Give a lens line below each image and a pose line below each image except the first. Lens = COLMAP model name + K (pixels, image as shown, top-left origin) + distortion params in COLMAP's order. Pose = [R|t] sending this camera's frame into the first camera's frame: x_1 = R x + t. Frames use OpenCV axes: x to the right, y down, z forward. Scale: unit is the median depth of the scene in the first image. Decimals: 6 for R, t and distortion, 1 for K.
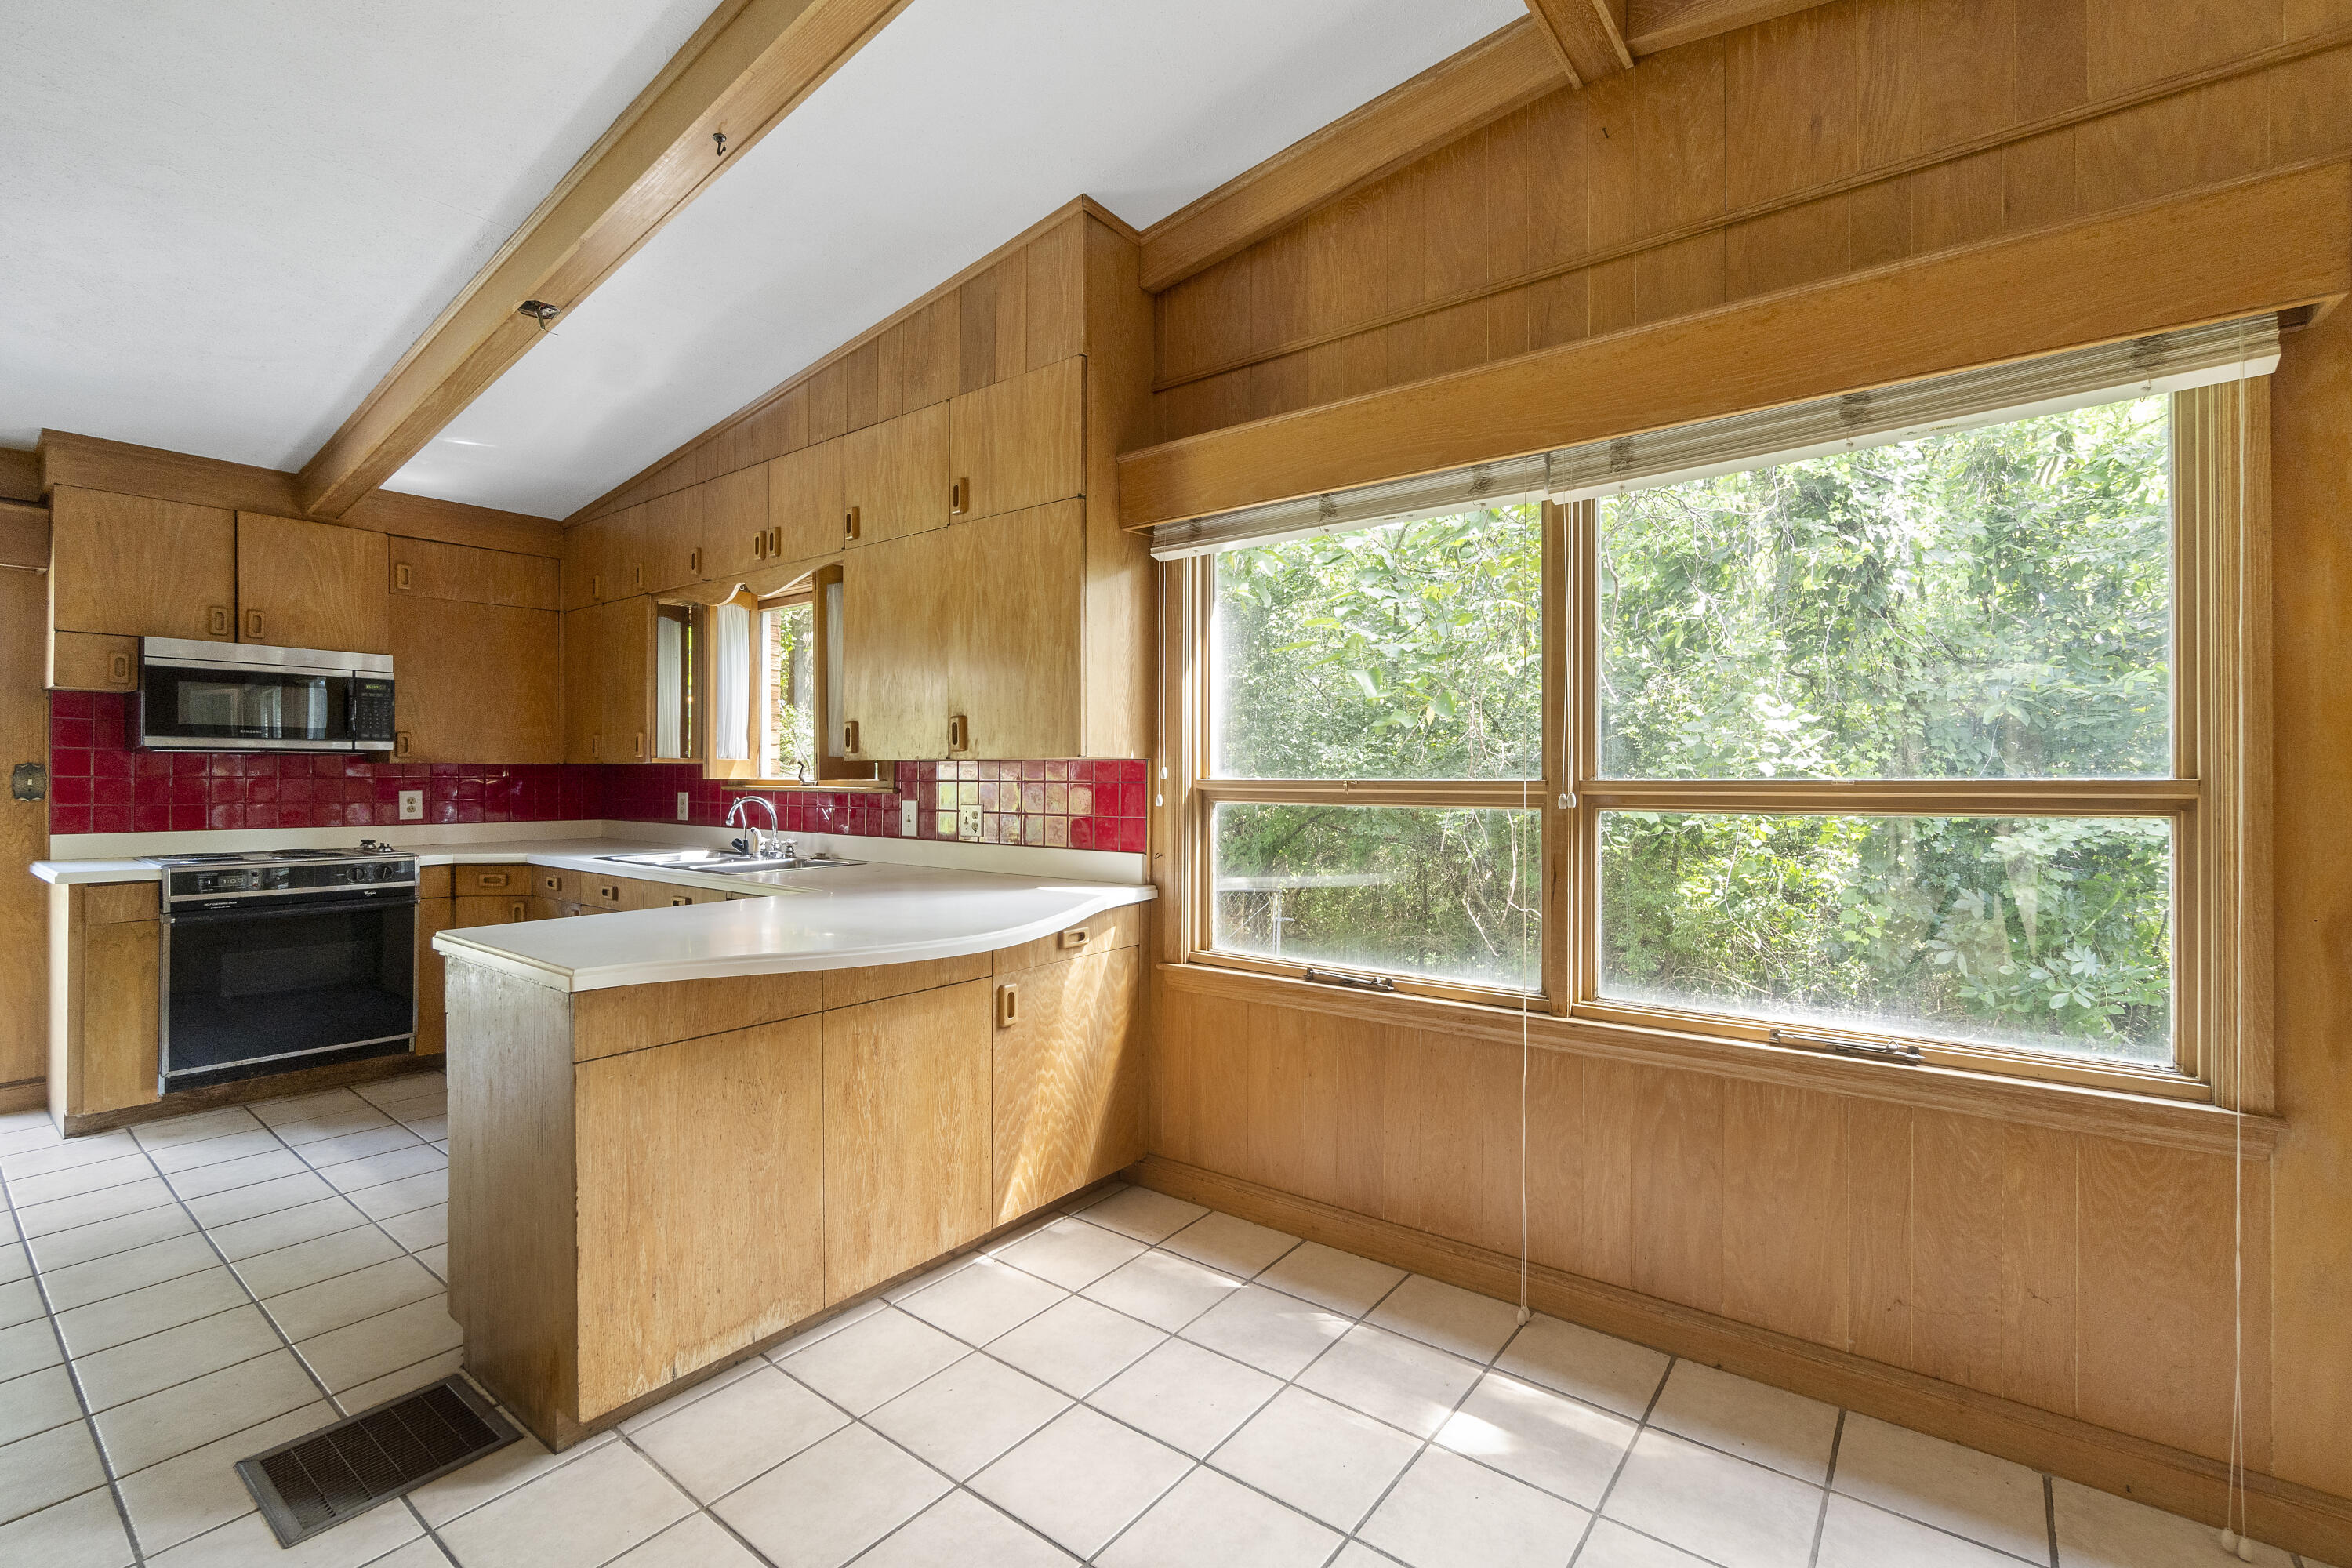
lens RADIAL K [[1023.2, 0, 1206.5], [0, 1023.2, 776.9], [0, 0, 1]] dist [-0.004814, 0.000378]
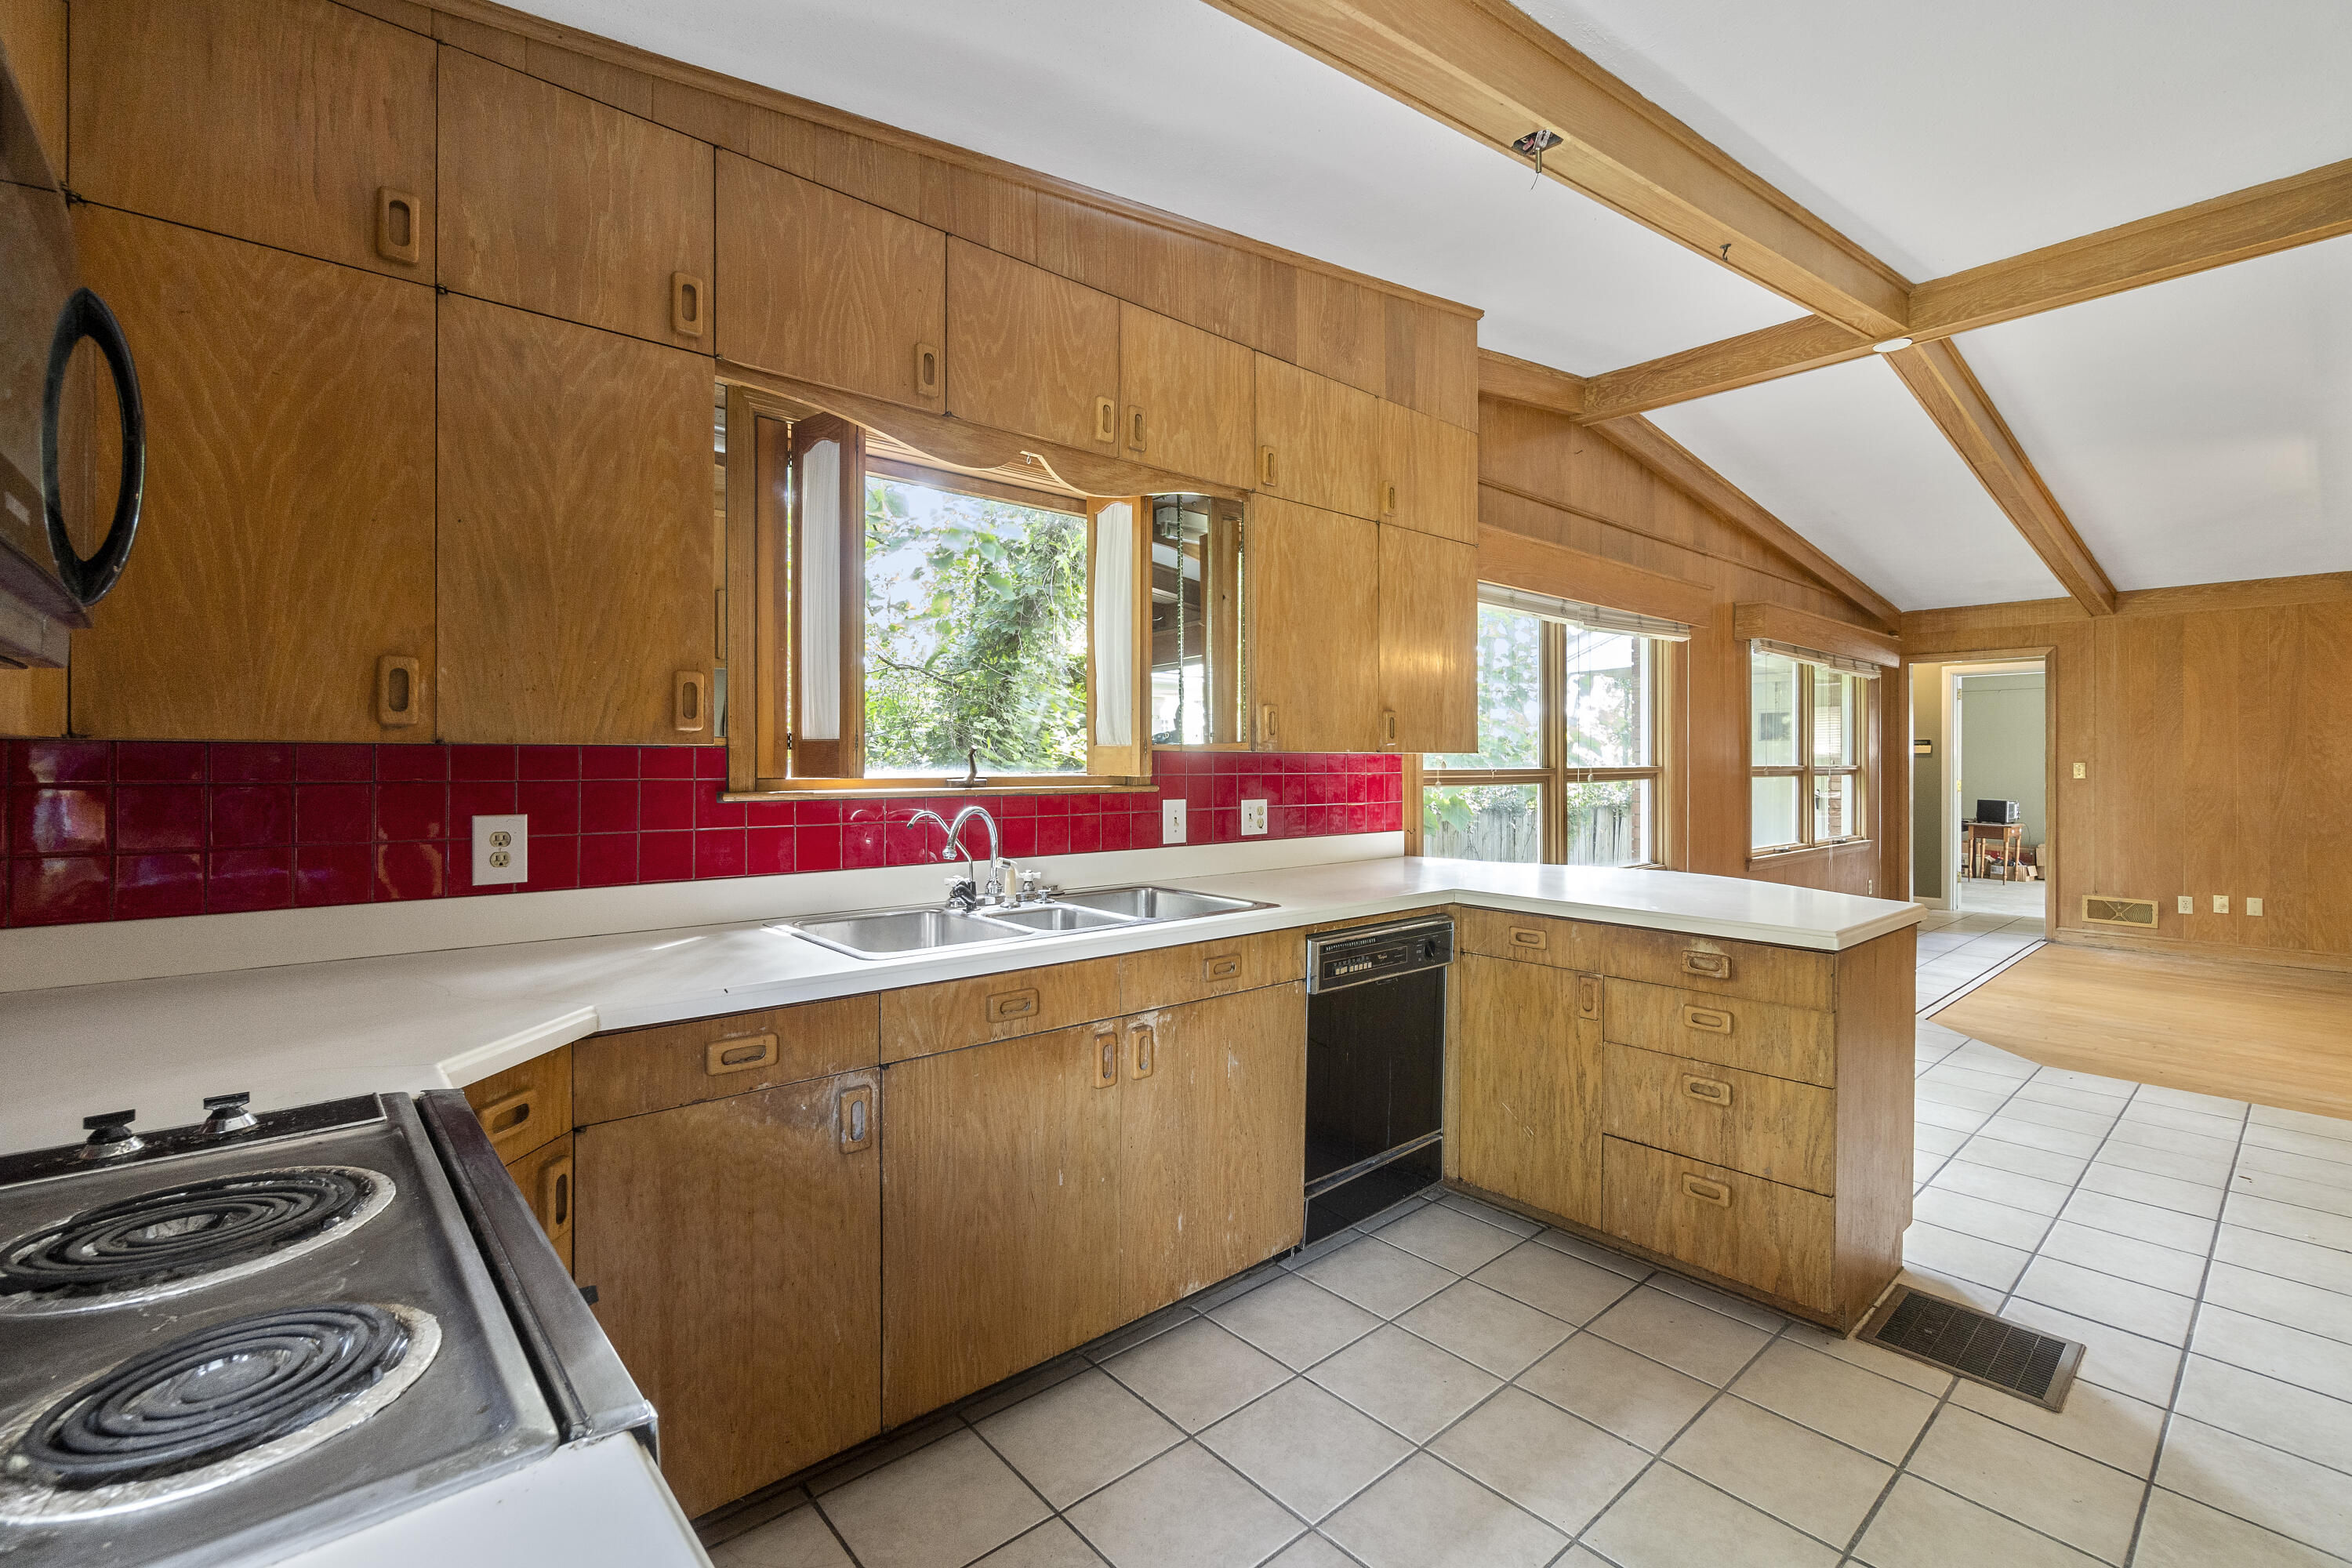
lens RADIAL K [[1023.2, 0, 1169.2], [0, 1023.2, 766.0], [0, 0, 1]] dist [-0.004814, 0.000378]
pose [[0.208317, -0.006434, 0.978040, -1.160761], [0.000735, 0.999979, 0.006421, -0.009503], [-0.978061, -0.000619, 0.208318, 0.894623]]
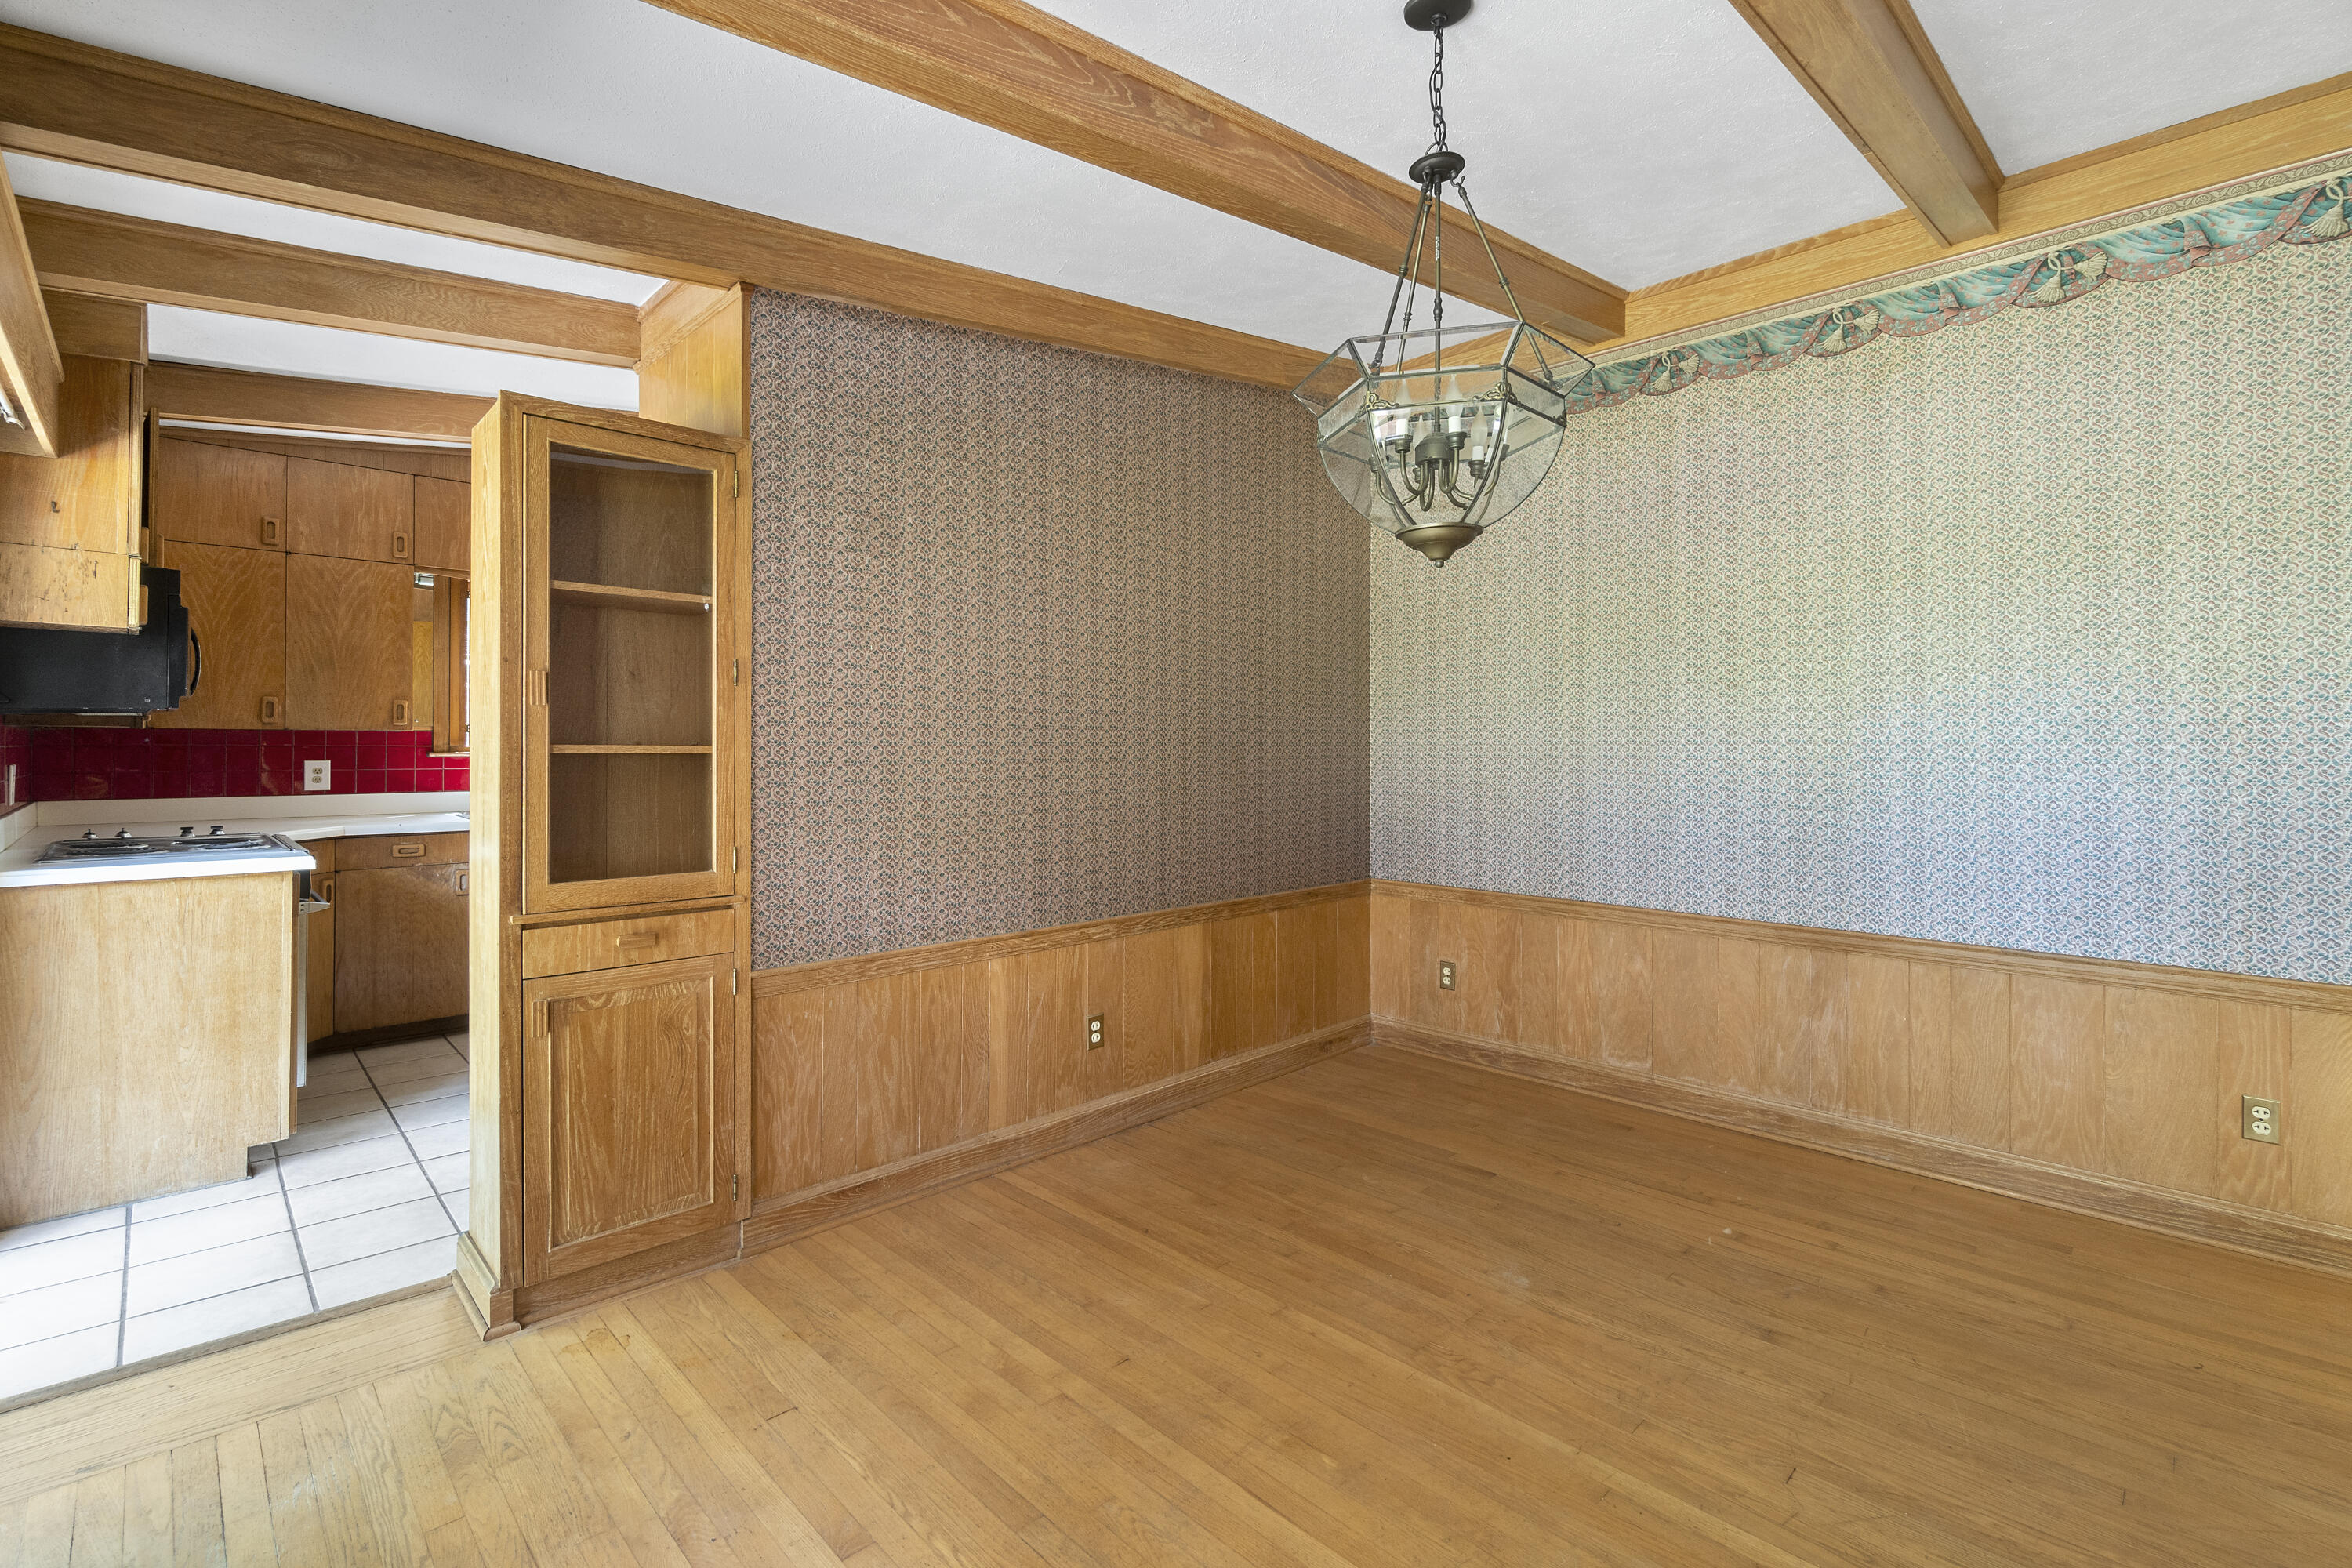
lens RADIAL K [[1023.2, 0, 1167.8], [0, 1023.2, 741.3], [0, 0, 1]] dist [-0.004814, 0.000378]
pose [[0.142389, -0.004587, 0.989800, -1.809481], [-0.005522, 0.999970, 0.005428, -0.016096], [-0.989795, -0.006238, 0.142360, 0.125925]]
